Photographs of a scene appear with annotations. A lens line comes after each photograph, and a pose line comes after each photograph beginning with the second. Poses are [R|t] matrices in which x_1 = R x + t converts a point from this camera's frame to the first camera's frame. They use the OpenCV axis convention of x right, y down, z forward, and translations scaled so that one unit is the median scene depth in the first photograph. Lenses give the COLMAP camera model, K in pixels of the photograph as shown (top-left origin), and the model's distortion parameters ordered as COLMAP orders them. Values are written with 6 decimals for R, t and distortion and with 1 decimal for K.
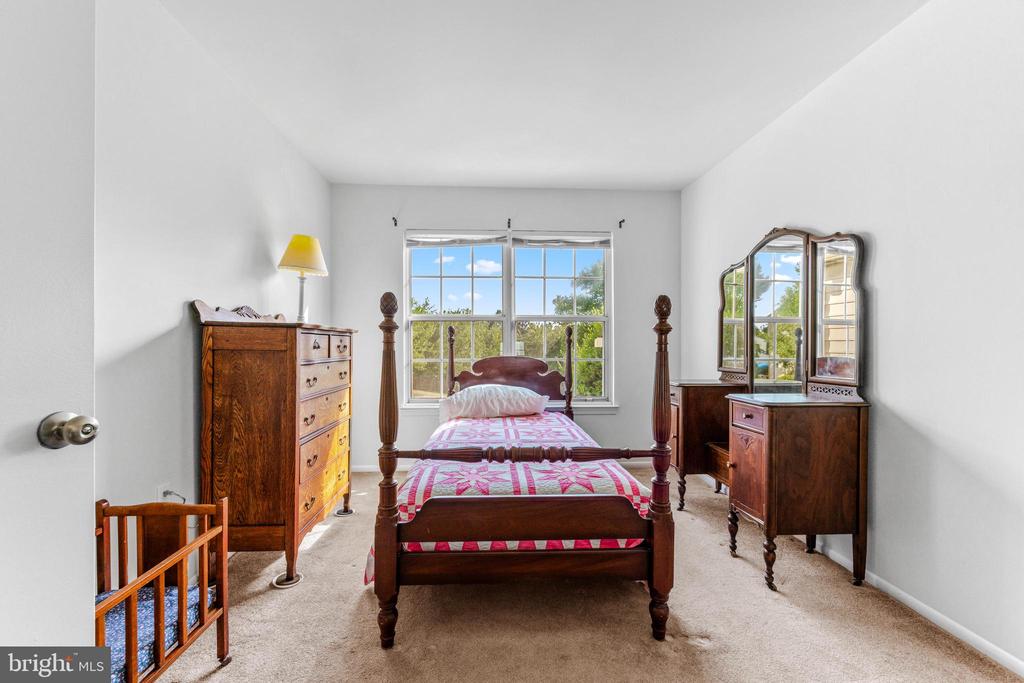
lens RADIAL K [[416.1, 0, 512.0], [0, 416.1, 341.5], [0, 0, 1]] dist [-0.006562, 0.000024]
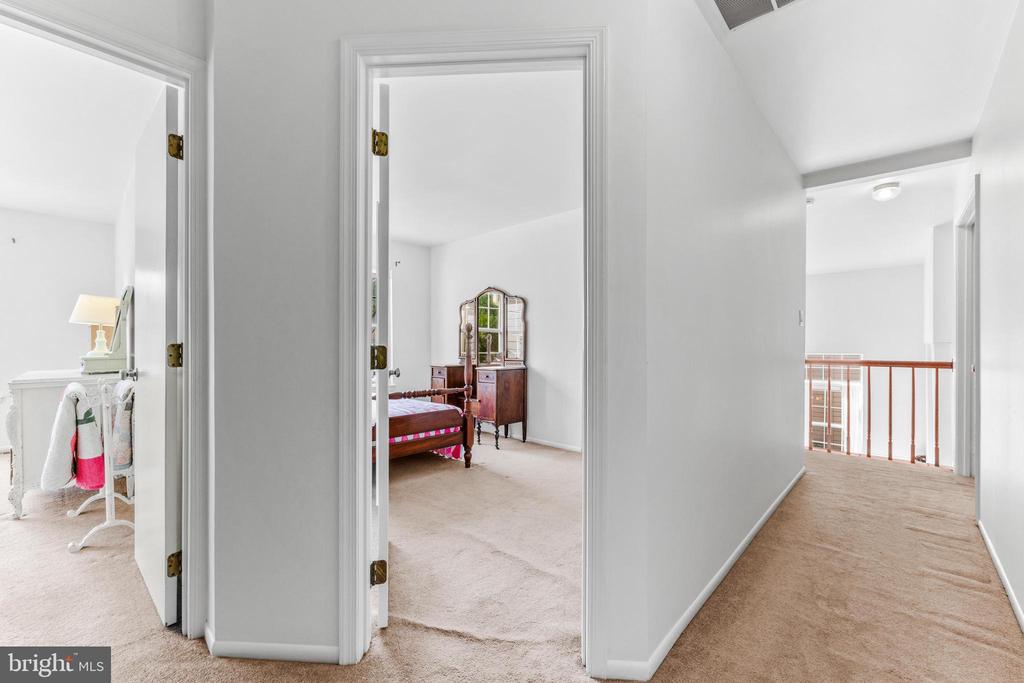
lens RADIAL K [[416.1, 0, 512.0], [0, 416.1, 341.5], [0, 0, 1]] dist [-0.006562, 0.000024]
pose [[0.734501, -0.000140, 0.678608, -0.868723], [0.000592, 1.000000, -0.000434, -0.003842], [-0.678607, 0.000720, 0.734501, -0.744095]]
